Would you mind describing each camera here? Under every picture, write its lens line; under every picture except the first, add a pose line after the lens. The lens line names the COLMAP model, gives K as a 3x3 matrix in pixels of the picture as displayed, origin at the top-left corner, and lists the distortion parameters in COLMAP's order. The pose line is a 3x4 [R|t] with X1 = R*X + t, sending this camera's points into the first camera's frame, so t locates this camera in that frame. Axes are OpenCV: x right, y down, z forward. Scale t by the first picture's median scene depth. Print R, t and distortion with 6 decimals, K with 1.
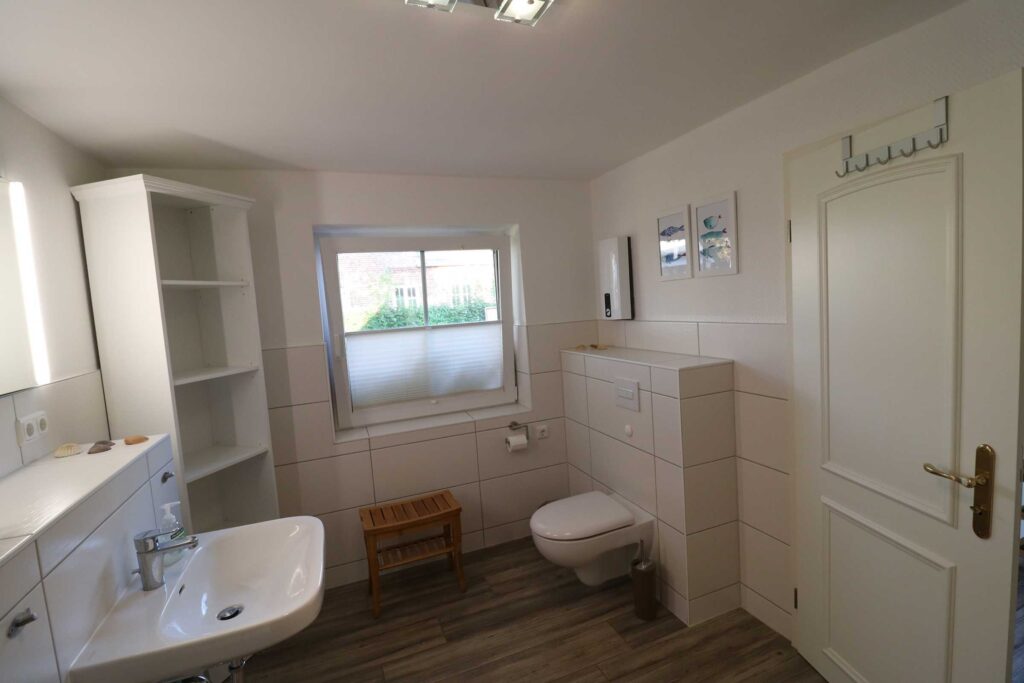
lens RADIAL K [[473.6, 0, 518.1], [0, 473.6, 338.6], [0, 0, 1]] dist [-0.005391, -0.011443]
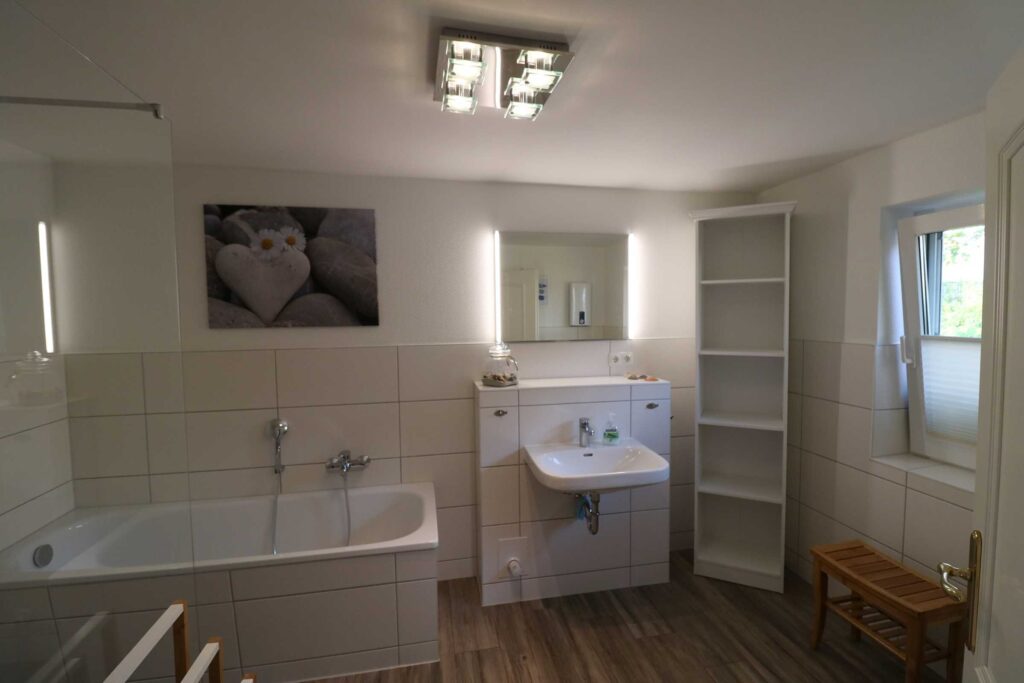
lens RADIAL K [[473.6, 0, 518.1], [0, 473.6, 338.6], [0, 0, 1]] dist [-0.005391, -0.011443]
pose [[-0.184401, 0.121462, -0.975317, 0.562892], [-0.055201, 0.989488, 0.133664, -0.080062], [0.981300, 0.078487, -0.175758, 0.512707]]
